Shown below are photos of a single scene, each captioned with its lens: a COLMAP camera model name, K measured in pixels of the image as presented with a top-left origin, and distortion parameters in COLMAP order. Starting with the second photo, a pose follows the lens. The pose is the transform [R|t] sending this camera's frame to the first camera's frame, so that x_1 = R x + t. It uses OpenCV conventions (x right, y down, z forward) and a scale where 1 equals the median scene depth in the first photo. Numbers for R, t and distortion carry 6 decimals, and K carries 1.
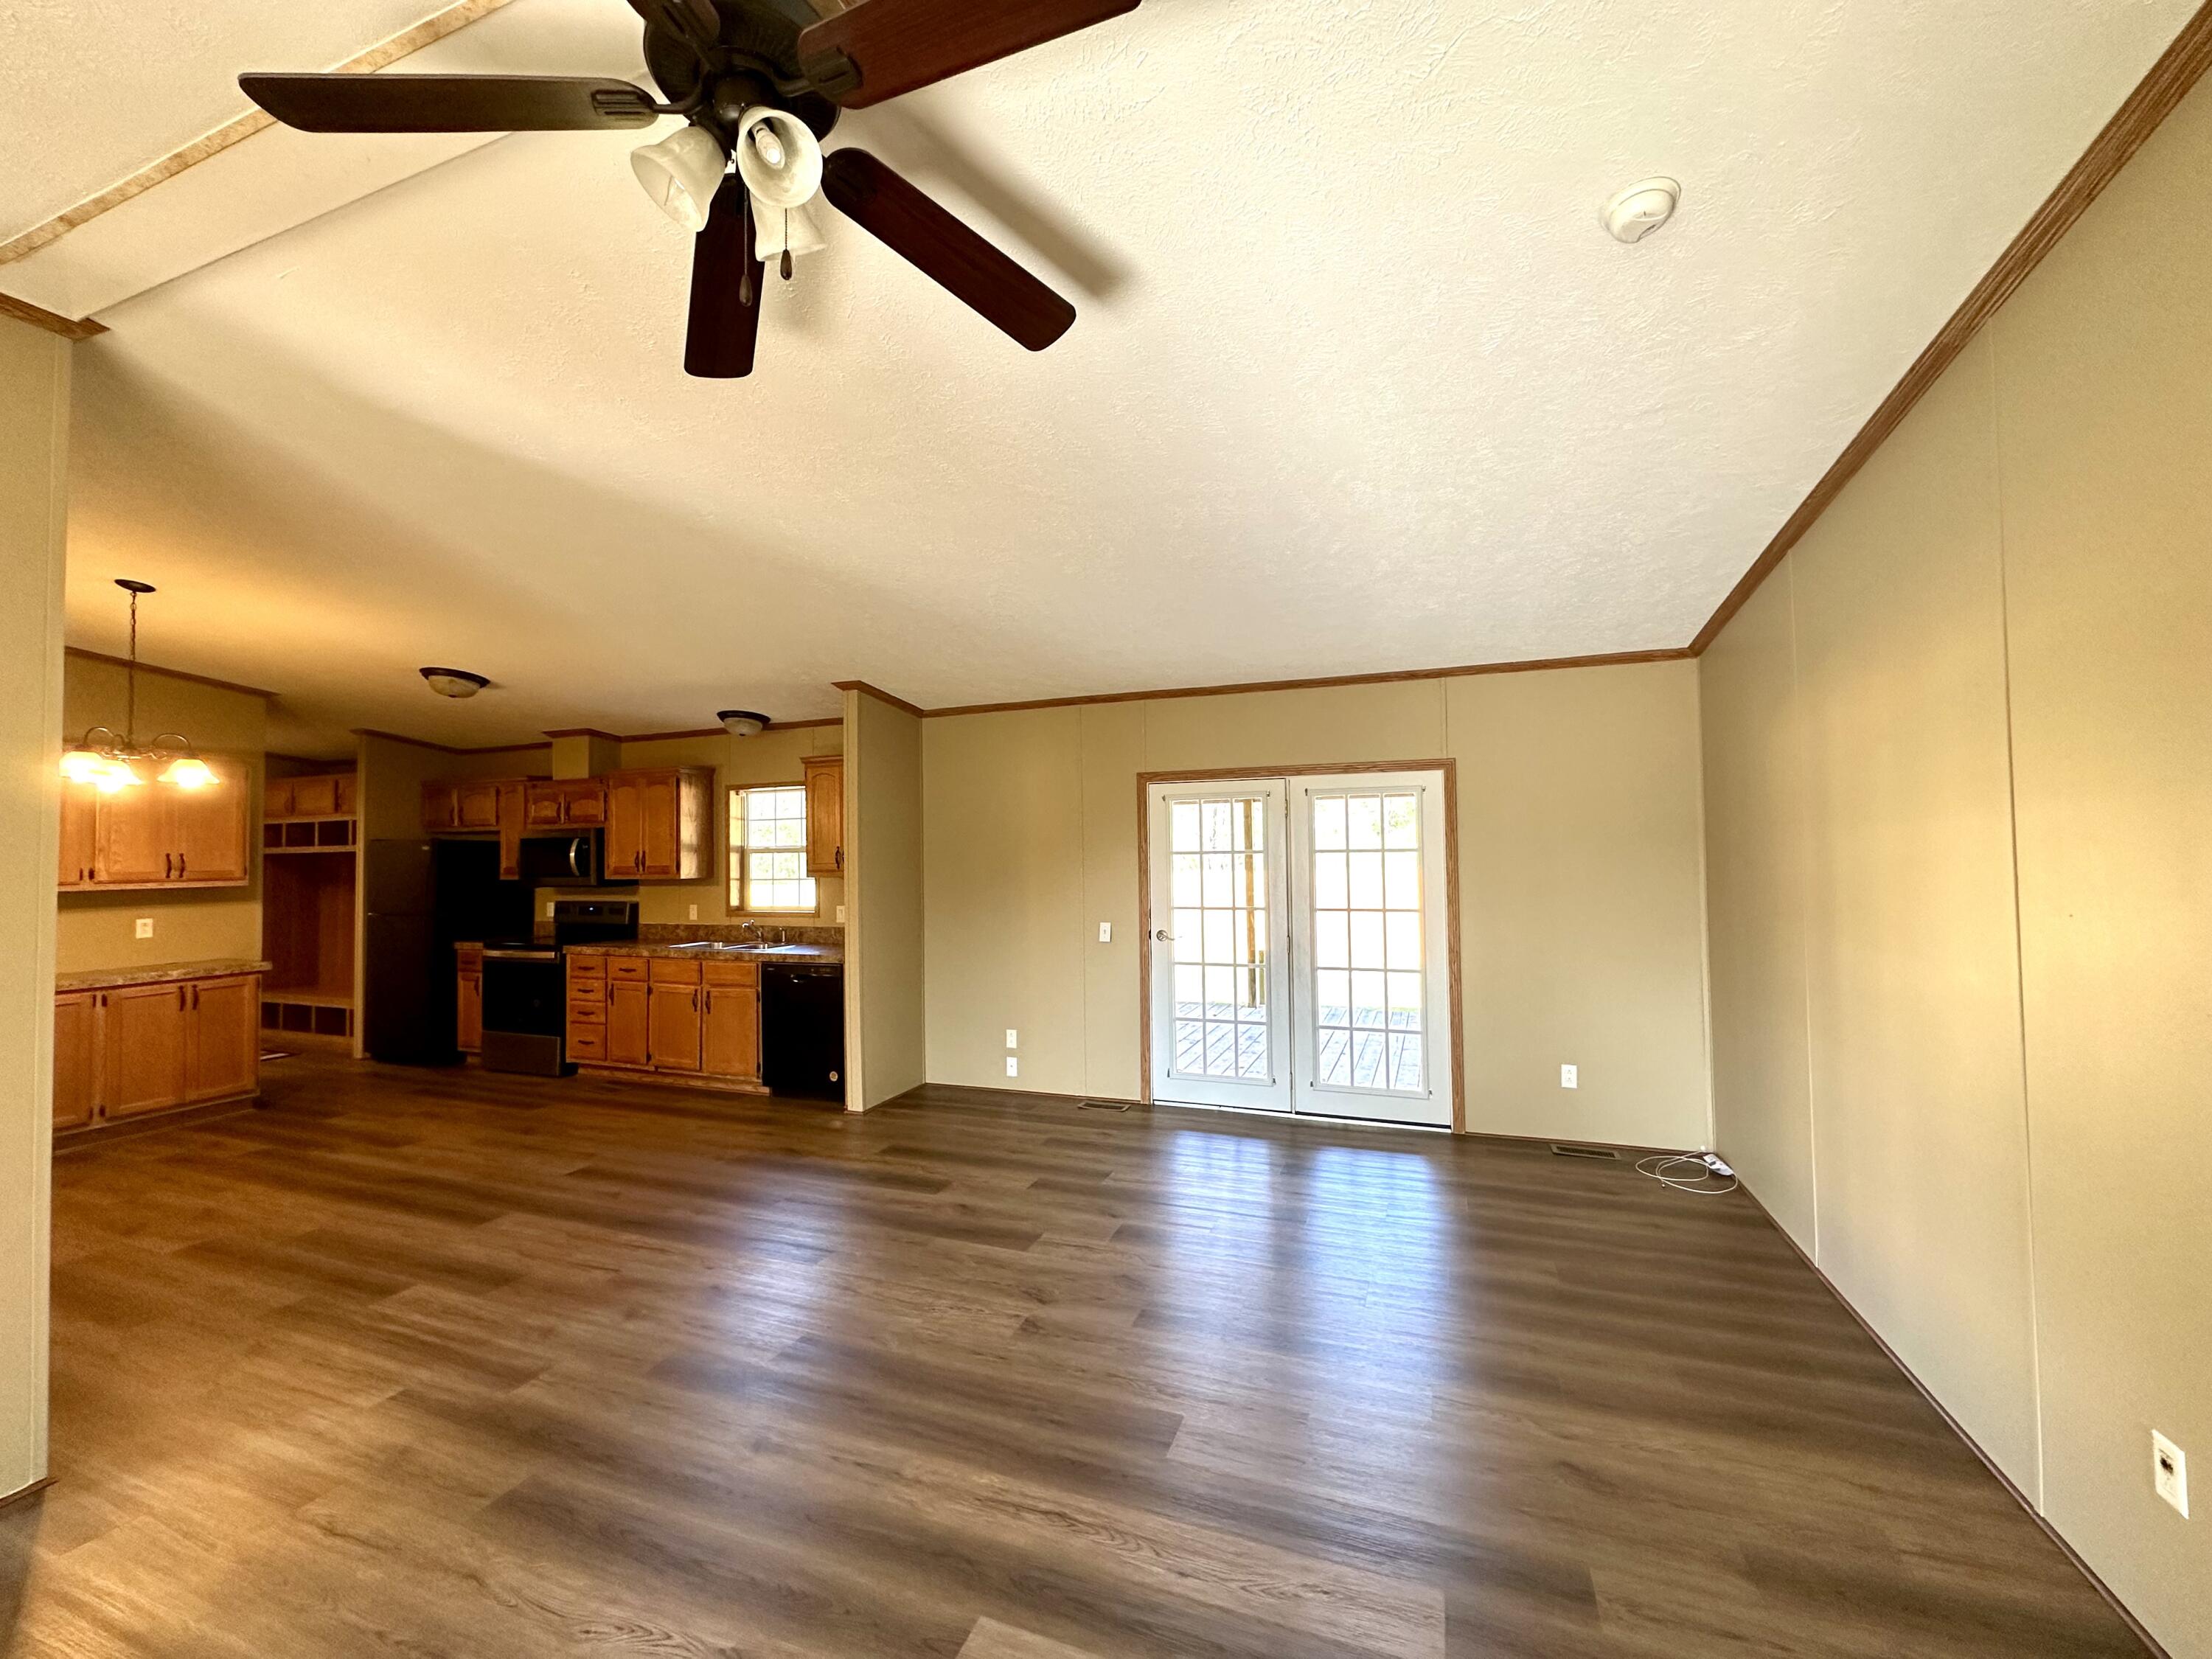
lens RADIAL K [[879.7, 0, 1107.4], [0, 879.7, 825.7], [0, 0, 1]] dist [-0.004267, 0.001239]
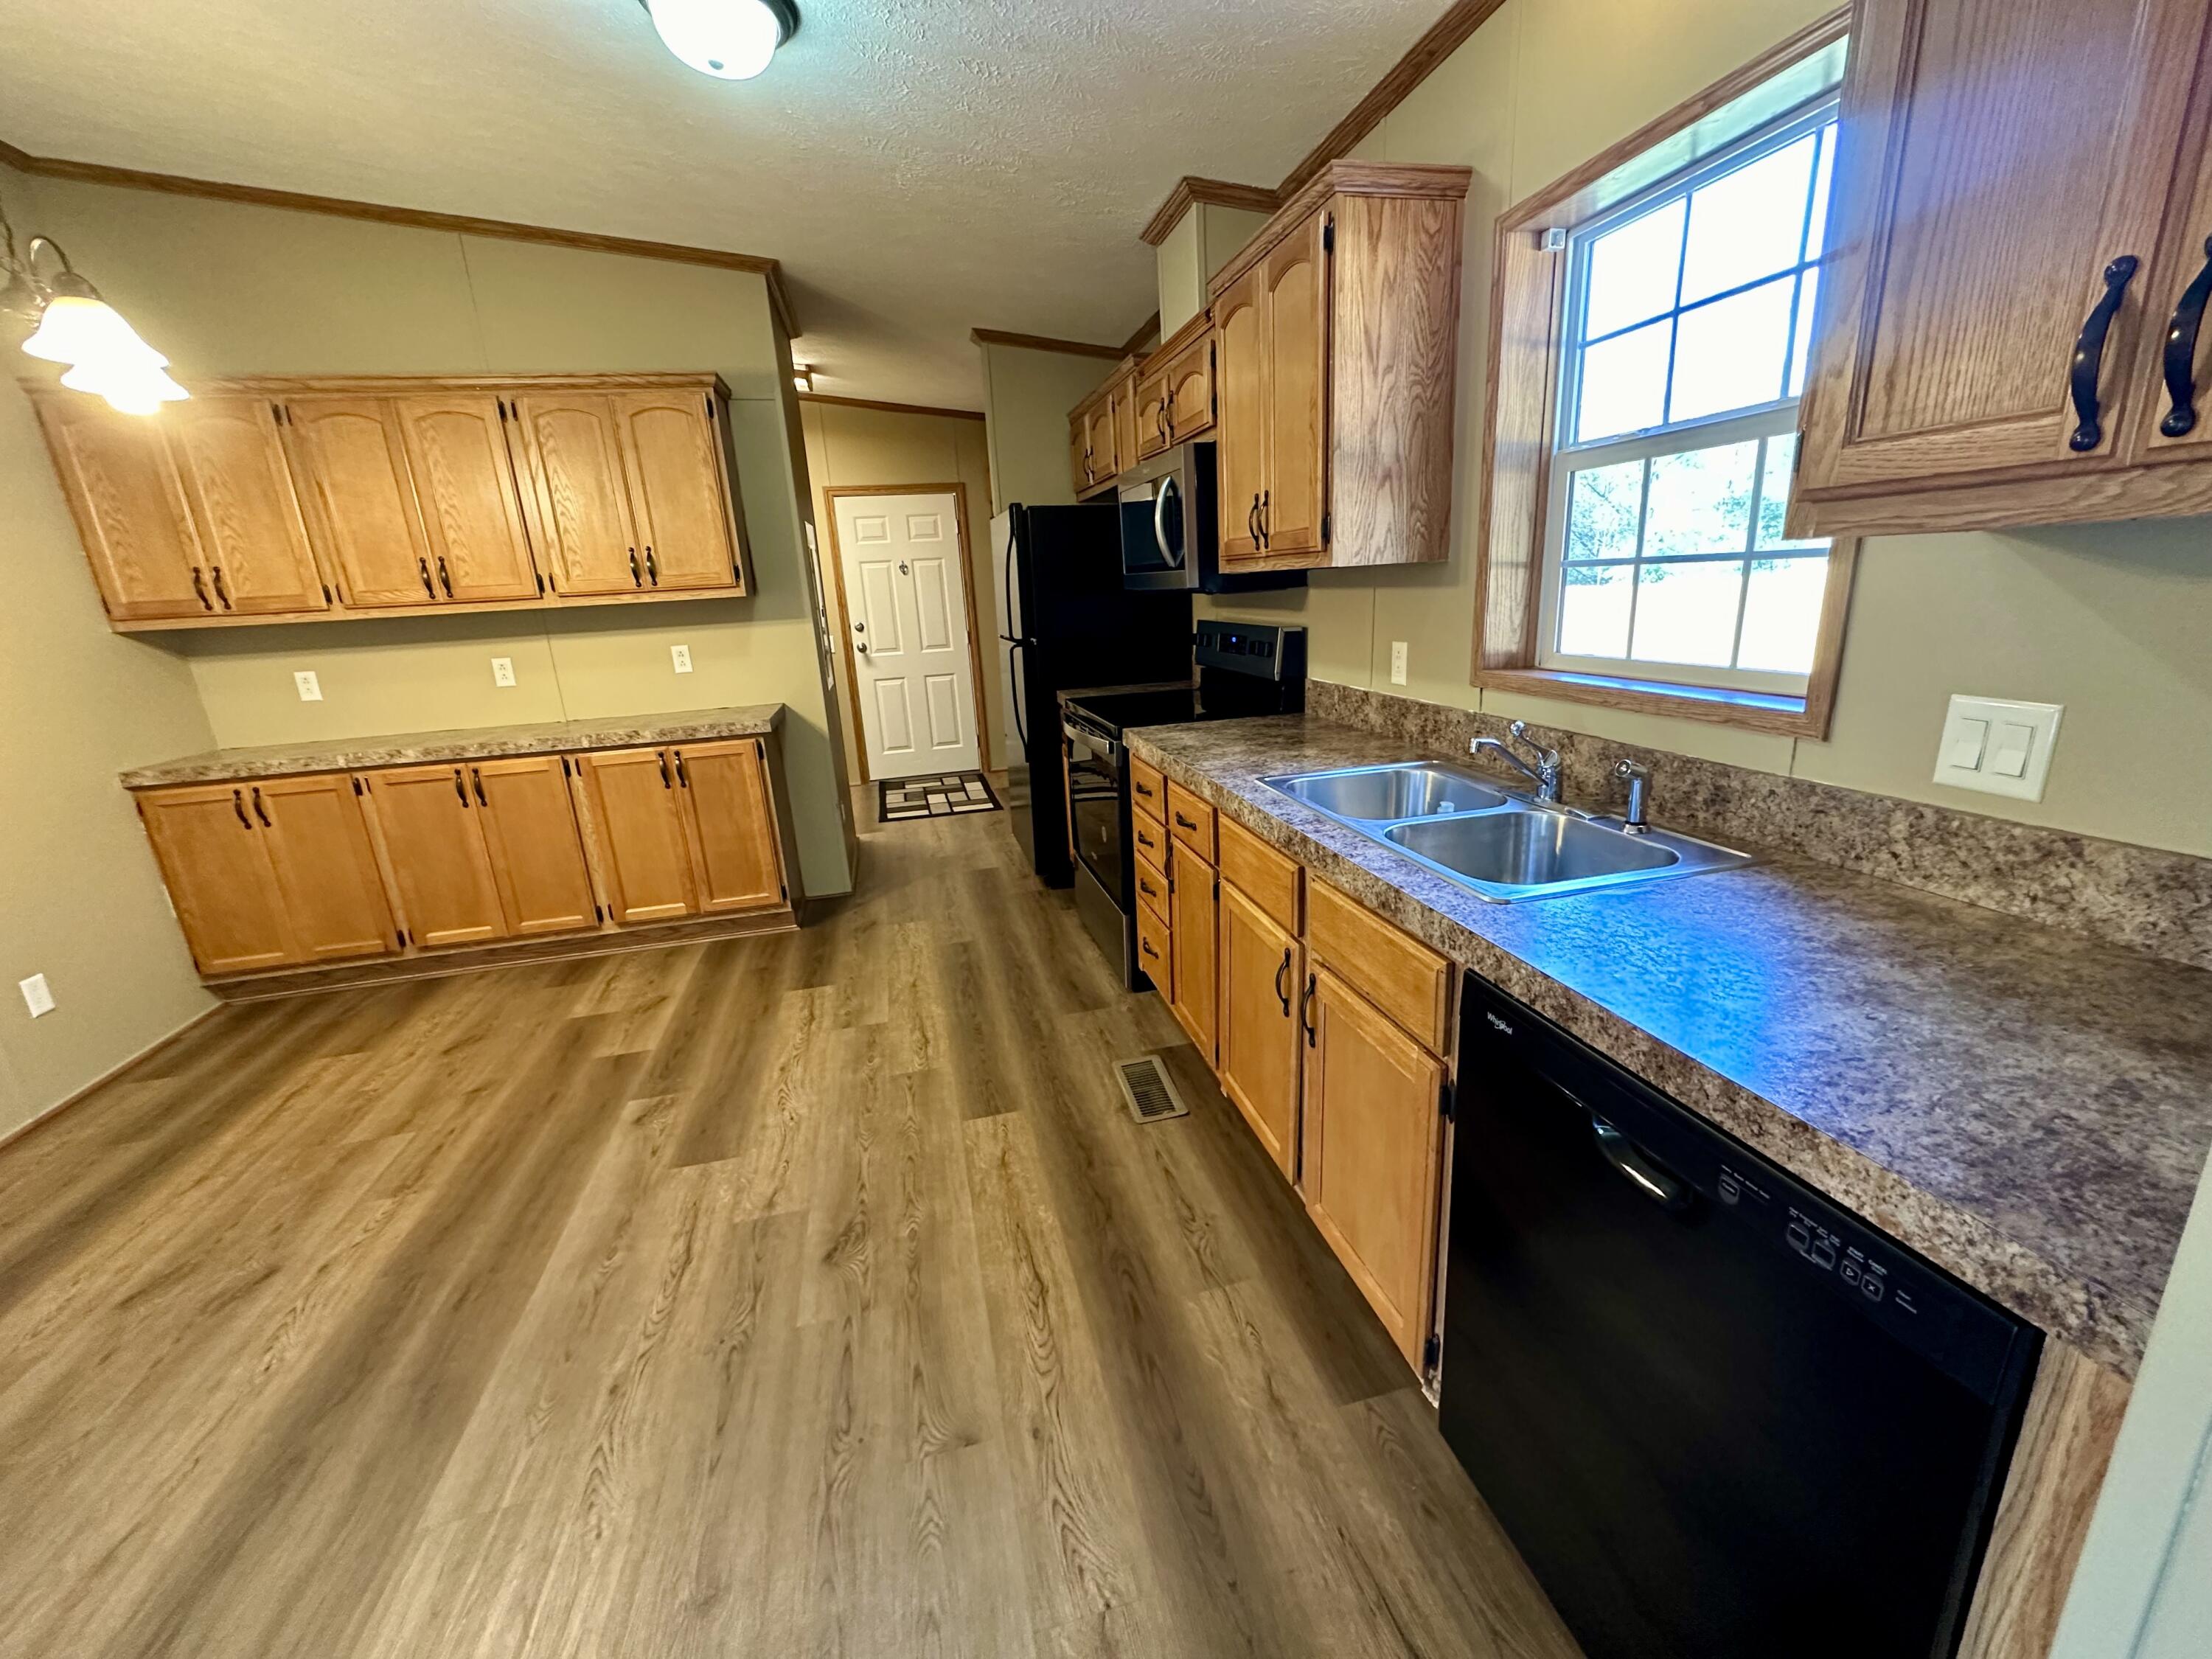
lens RADIAL K [[879.7, 0, 1107.4], [0, 879.7, 825.7], [0, 0, 1]] dist [-0.004267, 0.001239]
pose [[0.566216, 0.206976, -0.797847, -0.289553], [0.072394, 0.951731, 0.298272, 0.055844], [0.821071, -0.226646, 0.523902, 0.851389]]
